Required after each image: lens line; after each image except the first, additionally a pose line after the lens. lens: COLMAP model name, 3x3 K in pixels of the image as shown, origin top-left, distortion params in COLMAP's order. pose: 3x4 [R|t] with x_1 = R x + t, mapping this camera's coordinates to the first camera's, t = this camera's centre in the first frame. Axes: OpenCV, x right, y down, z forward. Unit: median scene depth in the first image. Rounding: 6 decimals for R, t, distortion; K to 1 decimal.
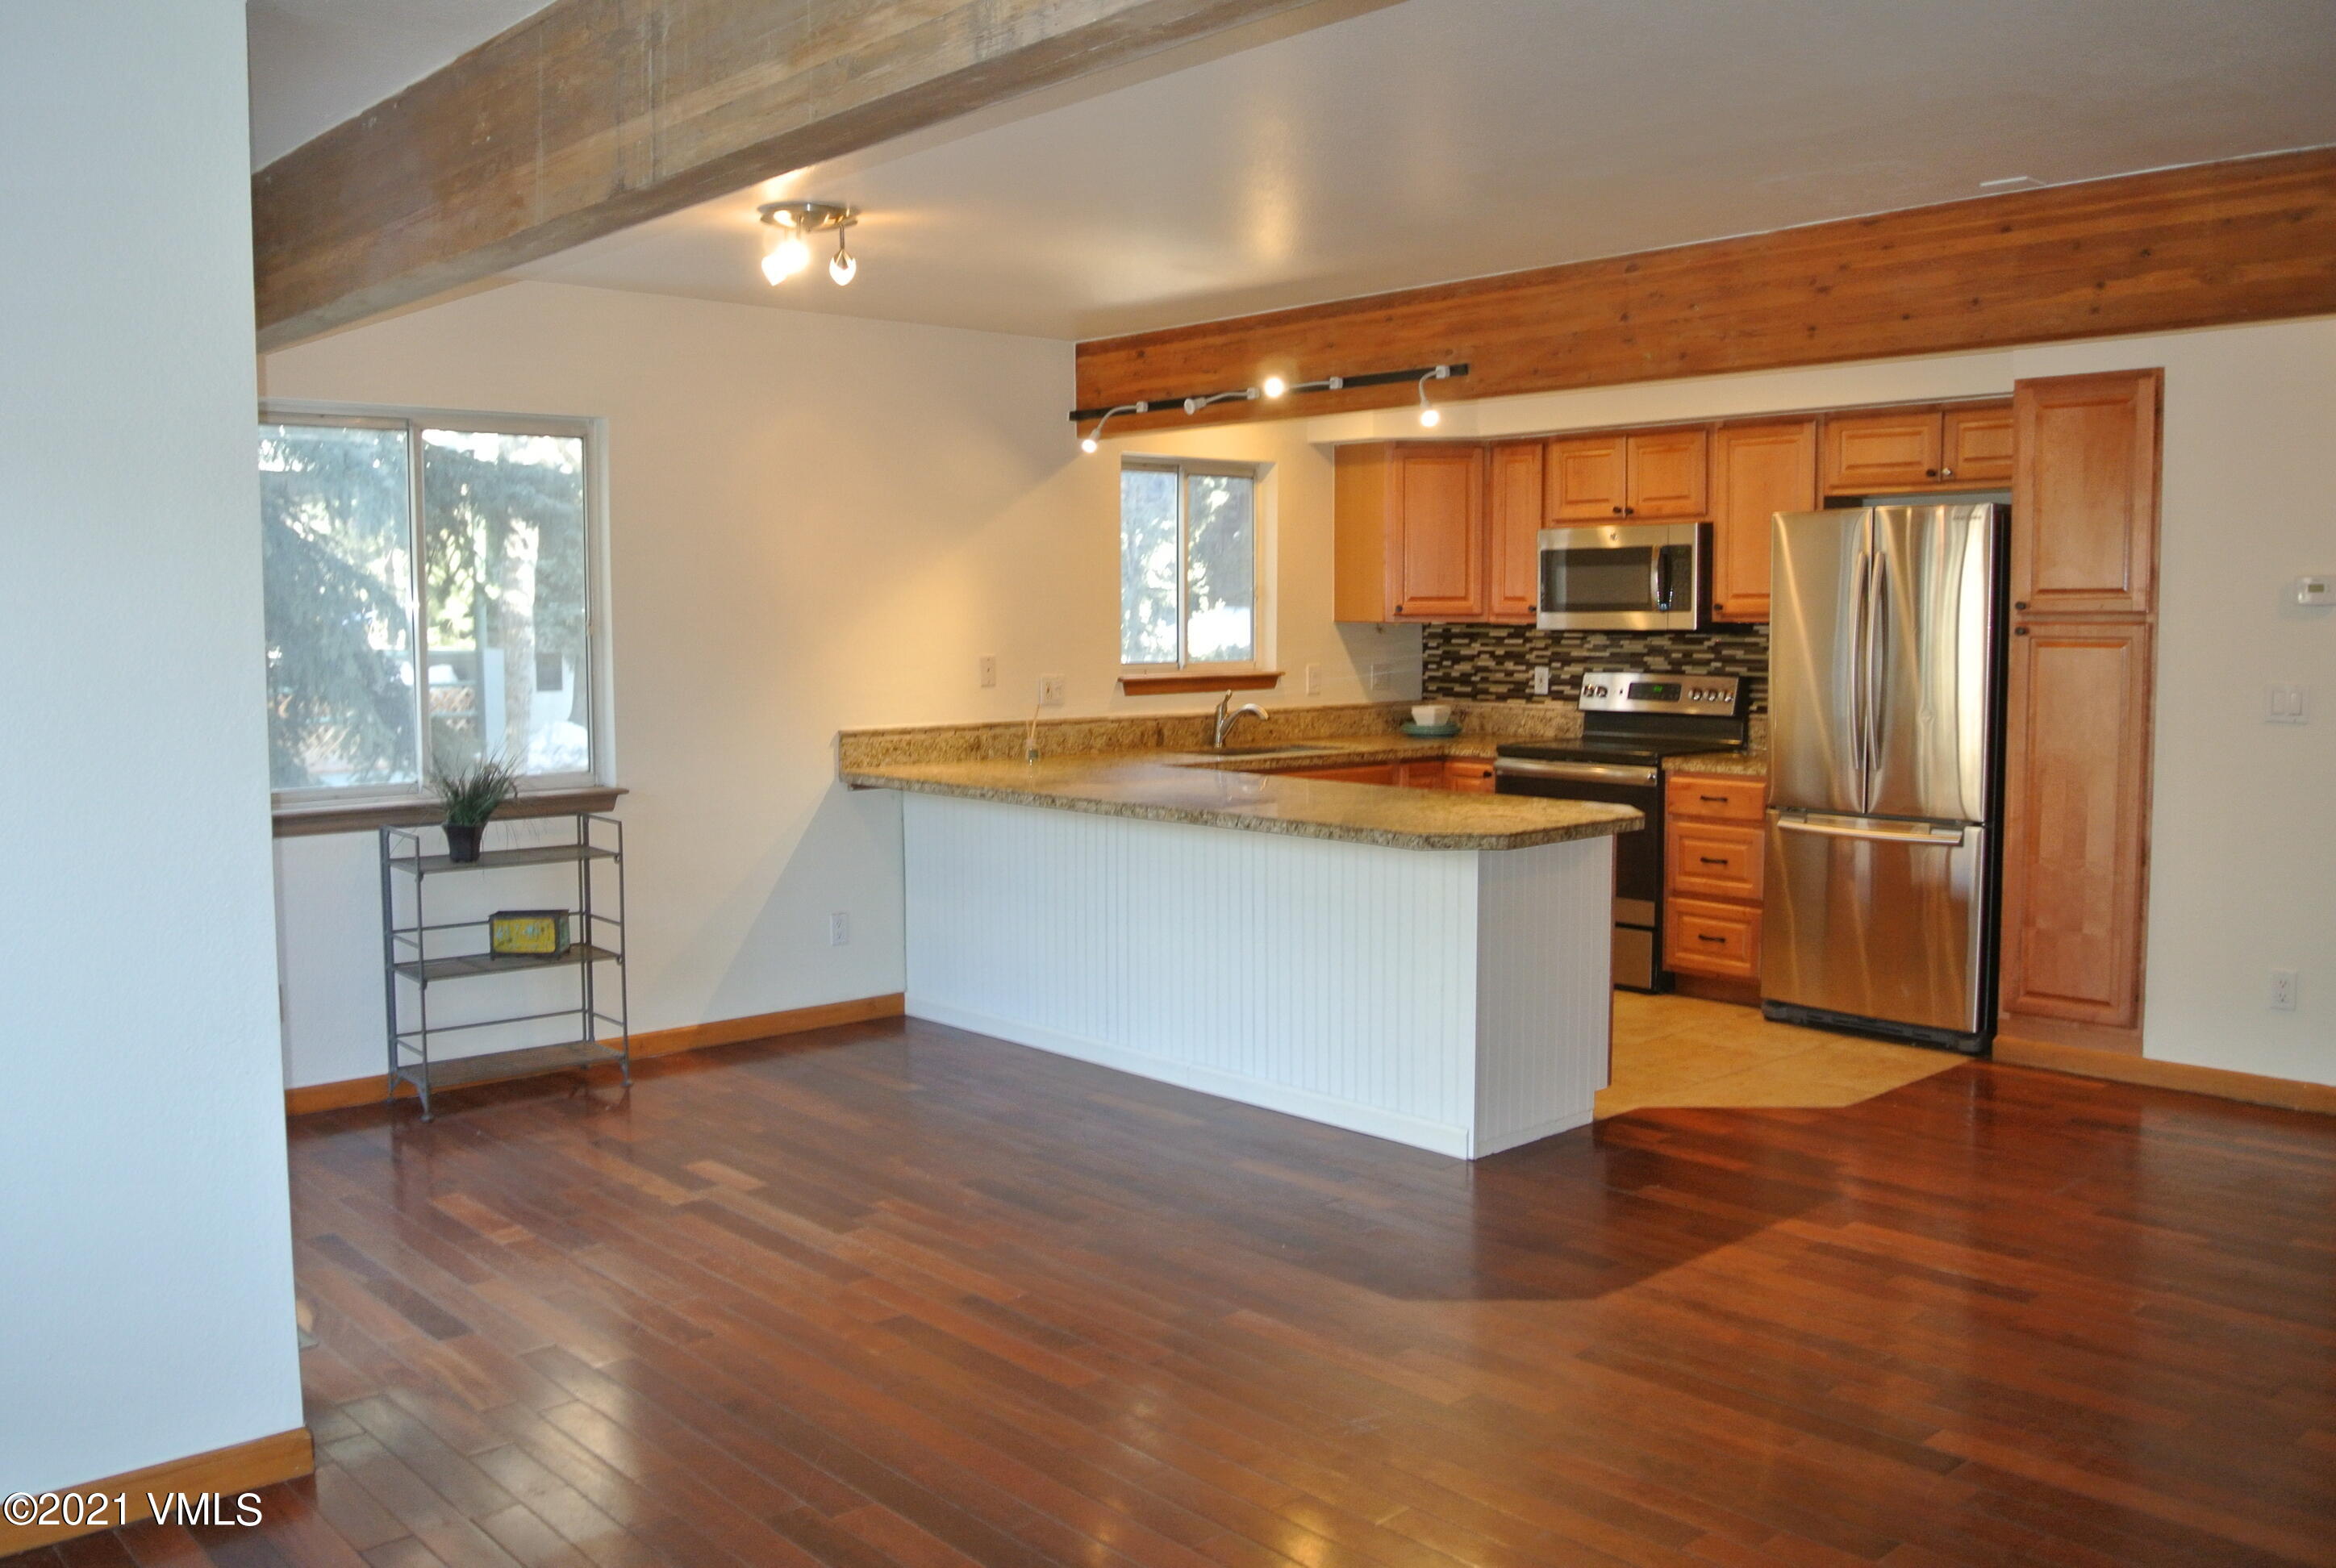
lens RADIAL K [[1961.0, 0, 1167.3], [0, 1961.0, 785.3], [0, 0, 1]] dist [-0.067013, 0.023140]
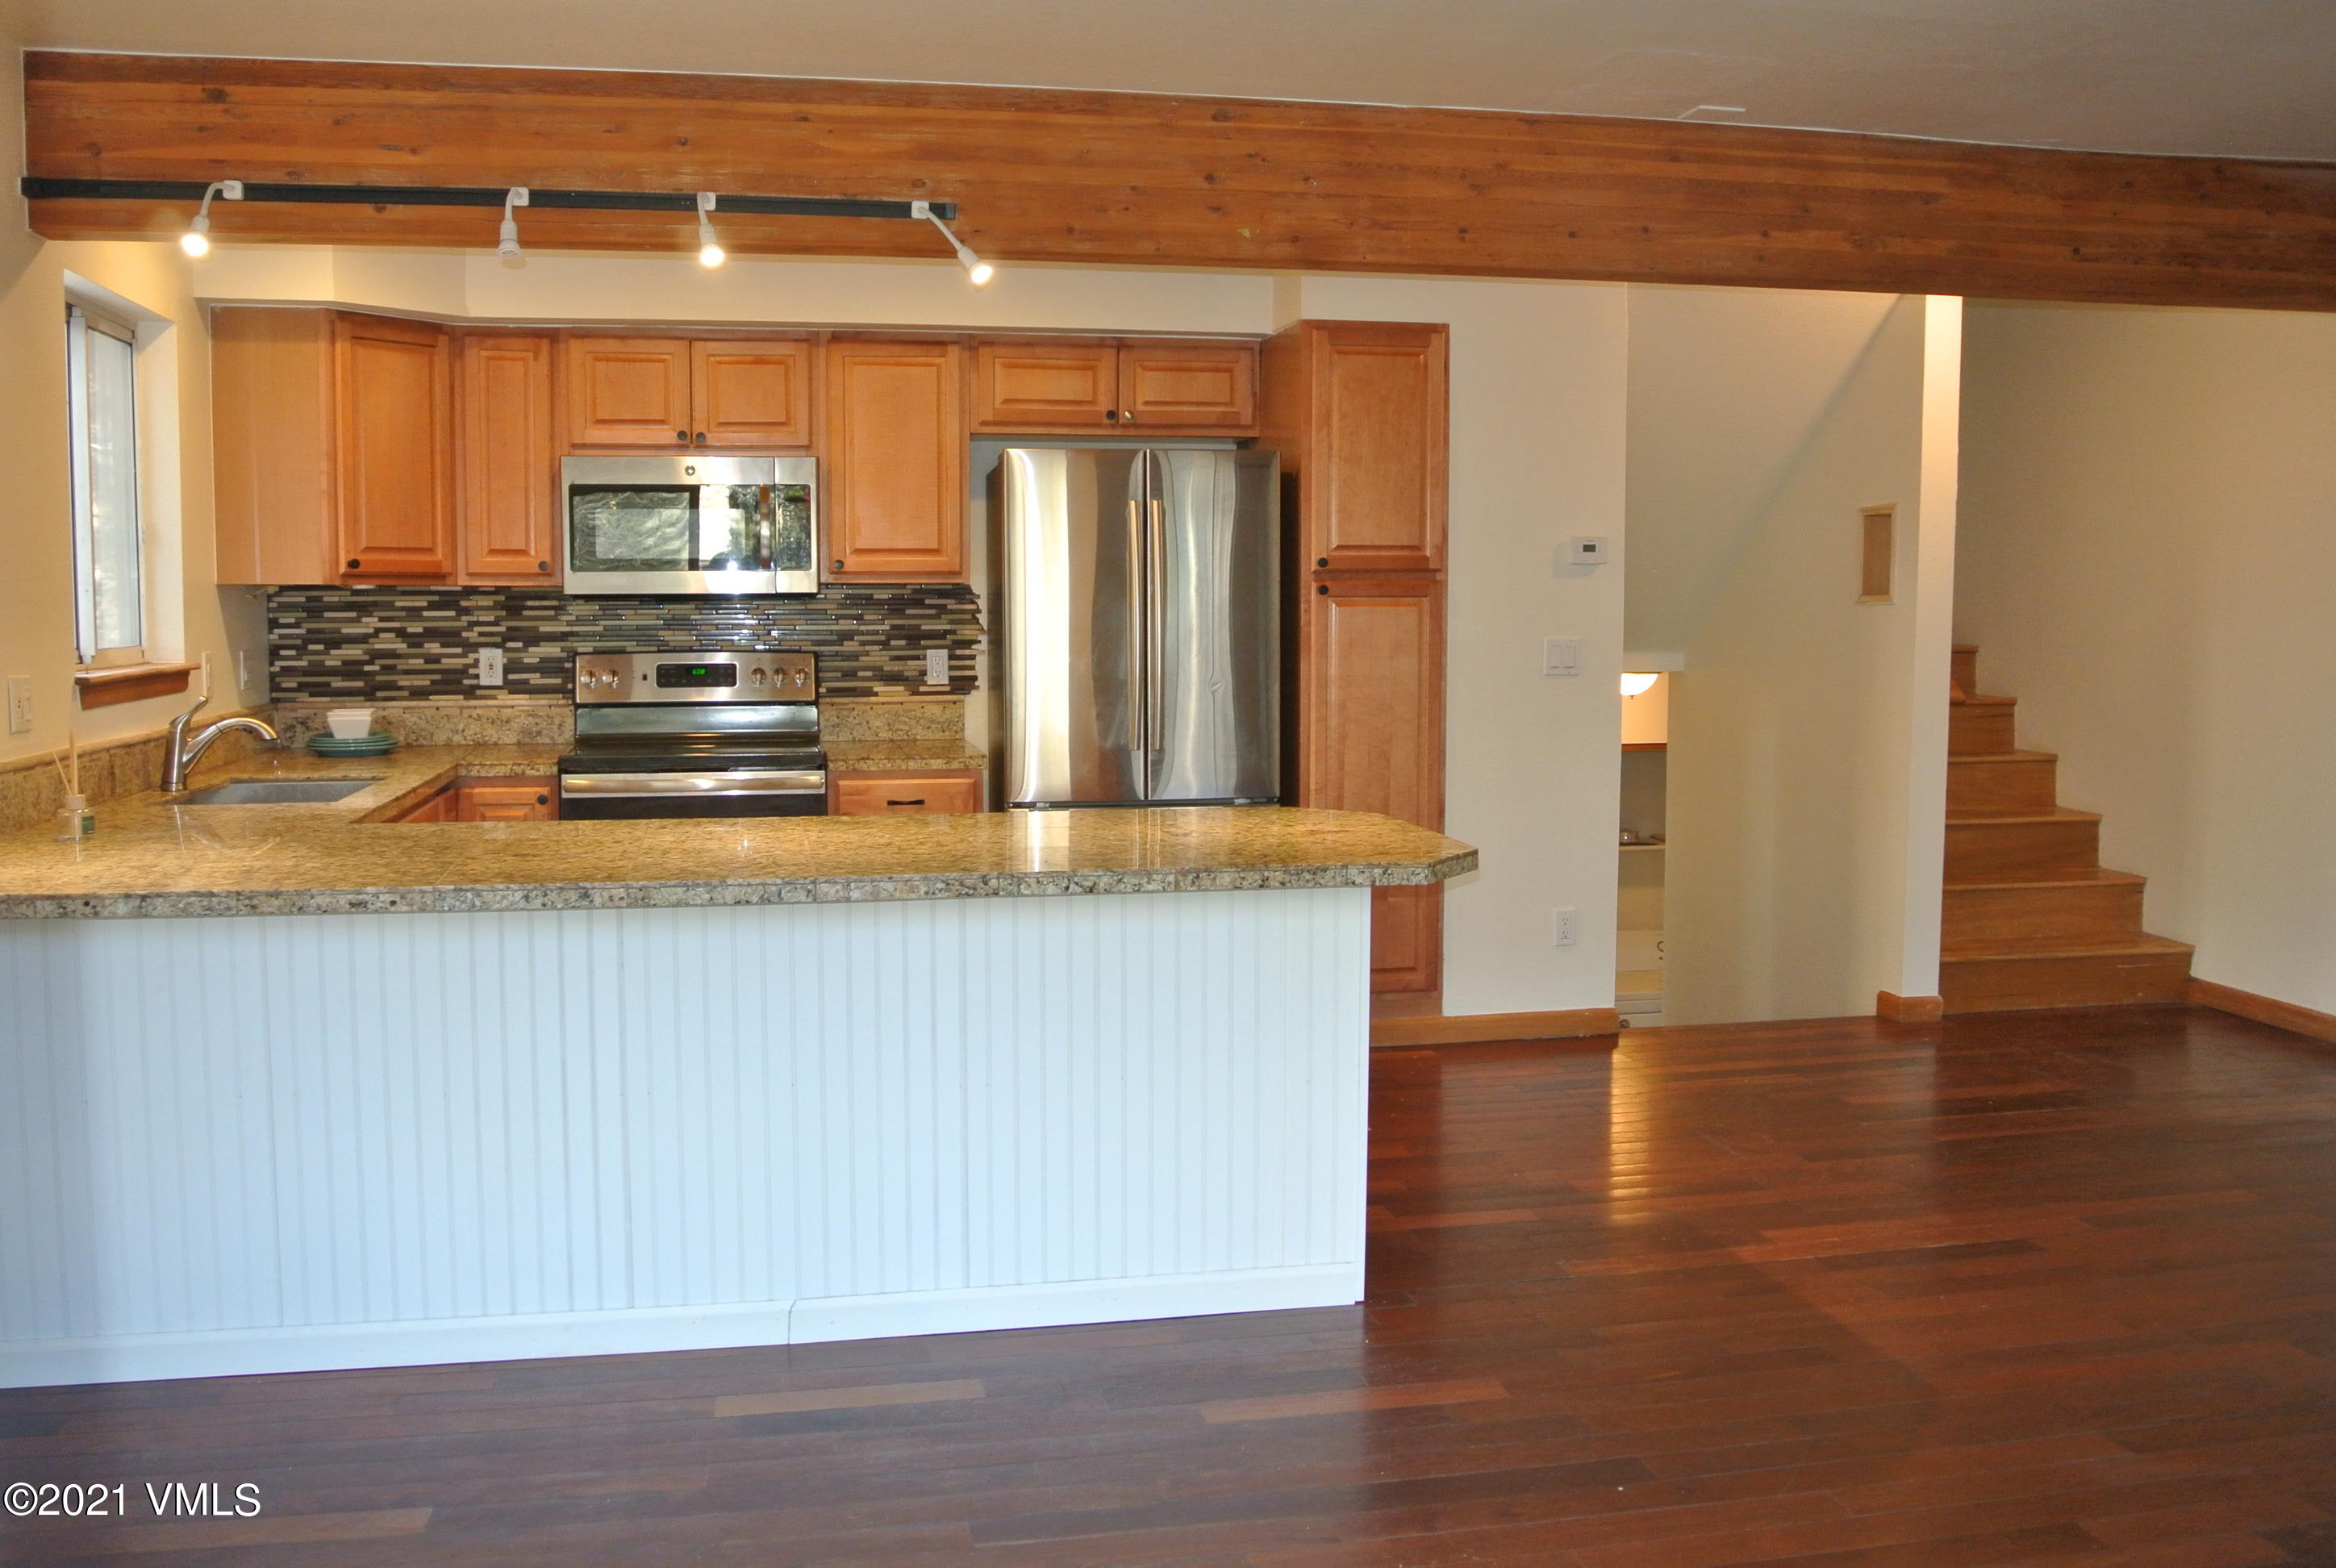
lens RADIAL K [[1988.4, 0, 1168.2], [0, 1988.4, 778.2], [0, 0, 1]] dist [-0.071234, 0.016699]
pose [[0.512470, -0.072396, 0.855648, -0.418841], [0.073110, 0.996500, 0.040527, -0.032677], [-0.855587, 0.041788, 0.515969, 0.562470]]
